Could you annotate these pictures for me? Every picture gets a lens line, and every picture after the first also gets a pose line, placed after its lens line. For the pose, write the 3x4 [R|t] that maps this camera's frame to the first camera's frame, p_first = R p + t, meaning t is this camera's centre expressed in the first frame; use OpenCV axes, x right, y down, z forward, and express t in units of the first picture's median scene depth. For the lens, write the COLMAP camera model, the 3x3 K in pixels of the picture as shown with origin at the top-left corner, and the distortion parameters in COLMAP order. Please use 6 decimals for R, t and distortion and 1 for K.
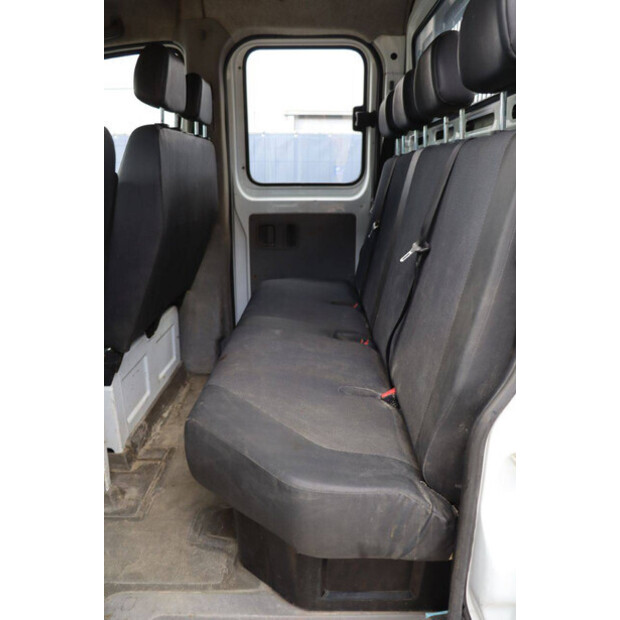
lens RADIAL K [[511.3, 0, 310.0], [0, 511.3, 310.0], [0, 0, 1]] dist [-0.172800, 0.144795]
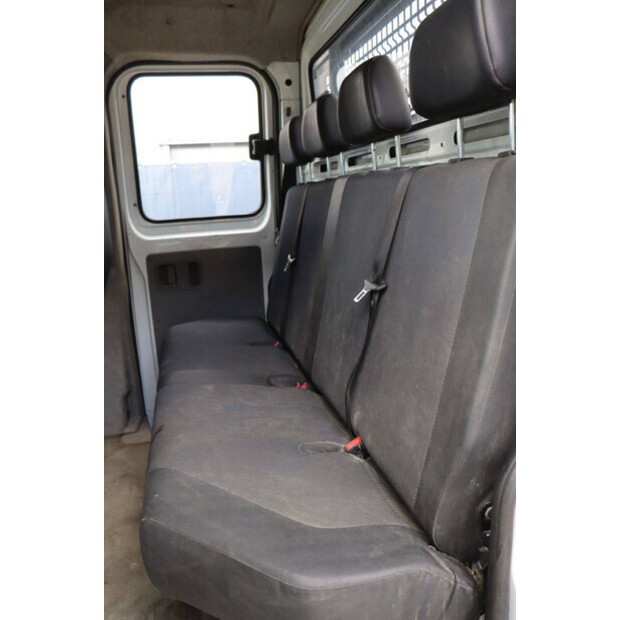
lens RADIAL K [[511.3, 0, 310.0], [0, 511.3, 310.0], [0, 0, 1]] dist [-0.172800, 0.144795]
pose [[0.967253, -0.095903, 0.234998, -0.084577], [0.106901, 0.993671, -0.034488, -0.040675], [-0.230203, 0.058480, 0.971384, 0.085316]]
